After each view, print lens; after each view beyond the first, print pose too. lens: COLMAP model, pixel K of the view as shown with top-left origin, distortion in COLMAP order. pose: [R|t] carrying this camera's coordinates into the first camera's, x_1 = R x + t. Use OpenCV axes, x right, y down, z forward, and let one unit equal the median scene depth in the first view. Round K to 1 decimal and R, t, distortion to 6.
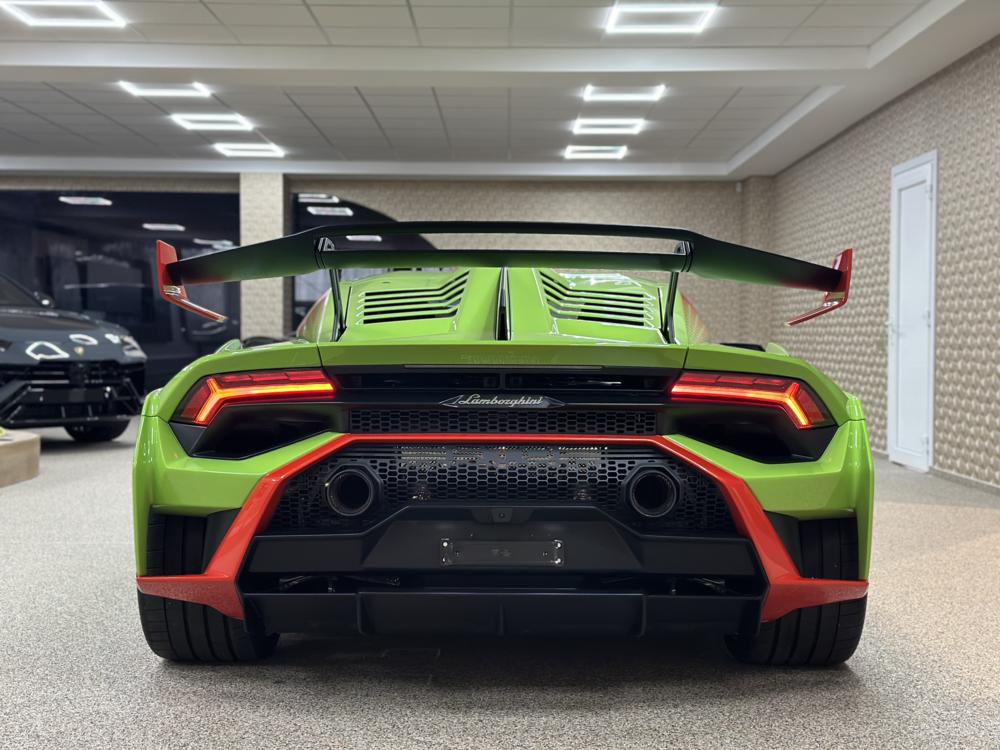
lens RADIAL K [[1455.4, 0, 497.6], [0, 1455.4, 376.2], [0, 0, 1]] dist [0.248521, 0.000000]
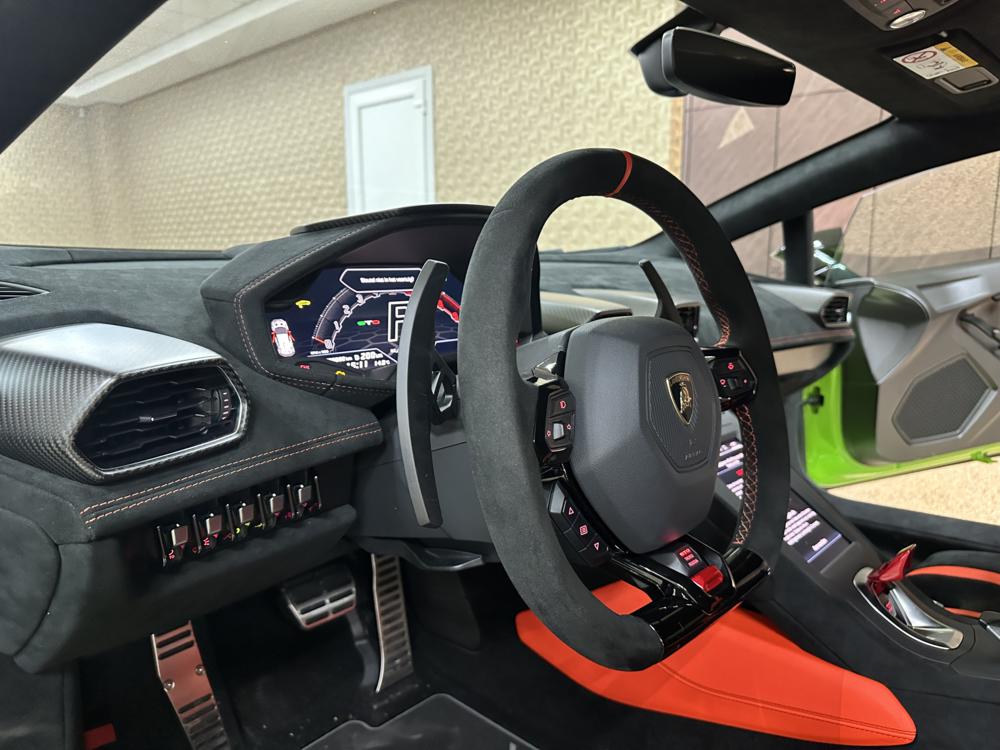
lens RADIAL K [[718.1, 0, 501.0], [0, 718.1, 389.3], [0, 0, 1]] dist [0.036955, -0.062483]
pose [[0.673219, -0.135873, 0.726852, -0.049890], [0.018930, 0.985818, 0.166748, -0.005882], [-0.739201, -0.098499, 0.666244, 0.387125]]
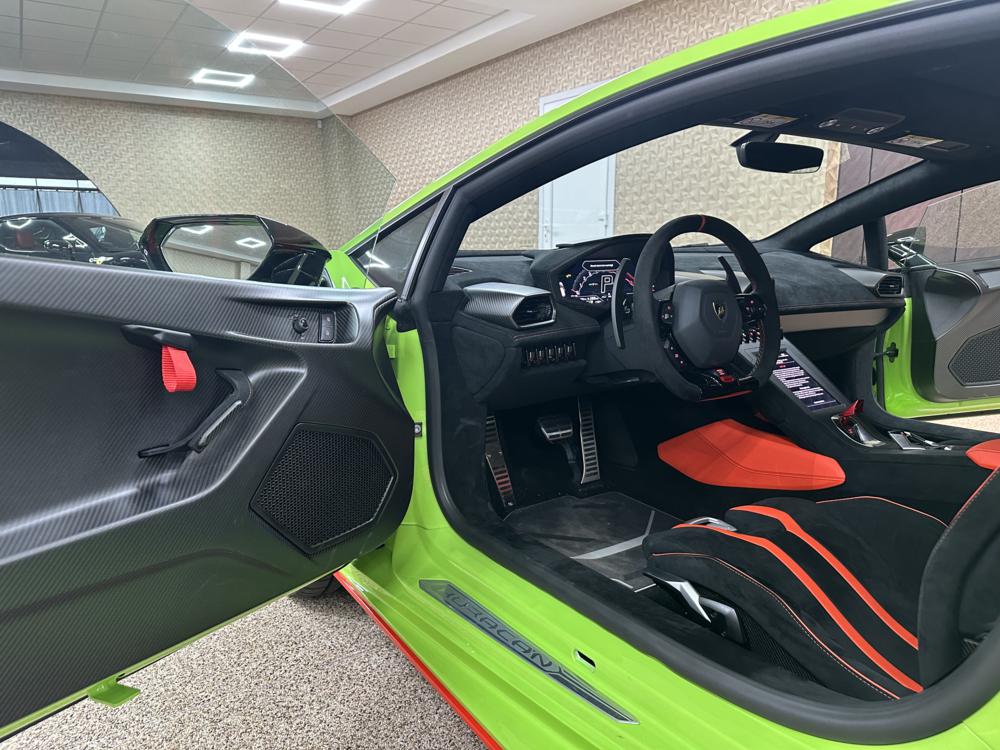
lens RADIAL K [[718.1, 0, 497.3], [0, 718.1, 382.2], [0, 0, 1]] dist [0.036955, -0.062483]
pose [[0.830251, -0.113628, 0.545686, -0.090486], [0.021045, 0.984693, 0.173024, -0.006924], [-0.556993, -0.132169, 0.819933, 0.345922]]
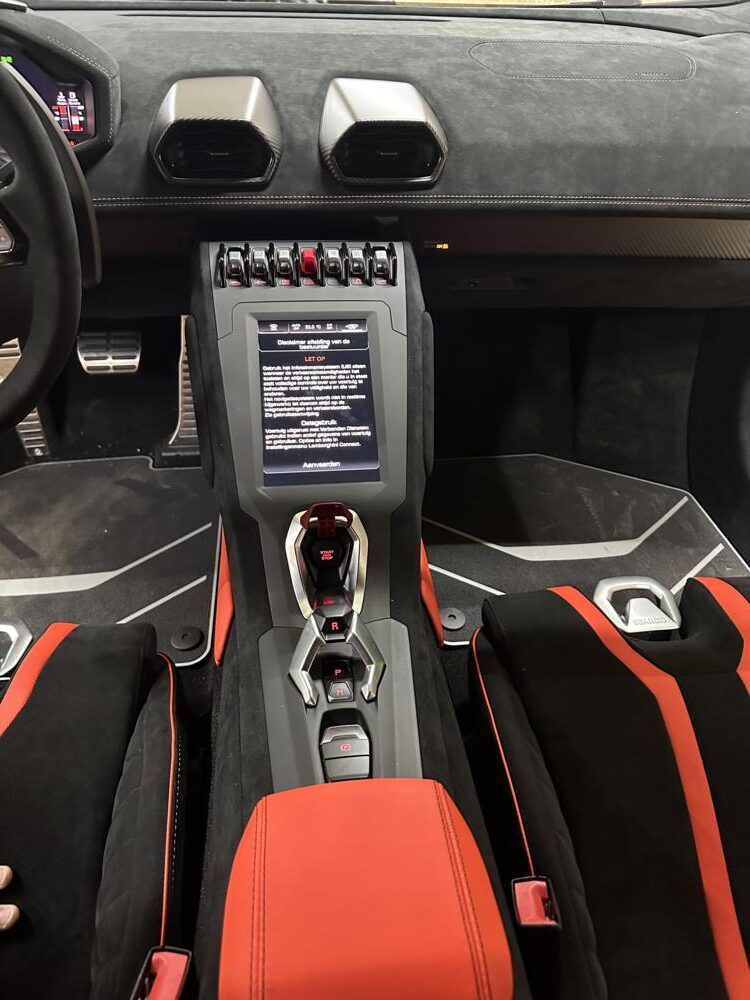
lens RADIAL K [[718.1, 0, 392.8], [0, 718.1, 518.7], [0, 0, 1]] dist [0.036955, -0.062483]
pose [[0.993290, -0.058309, 0.099871, 0.002220], [-0.014280, 0.795139, 0.606259, -0.010075], [-0.114762, -0.603617, 0.788971, 0.366063]]
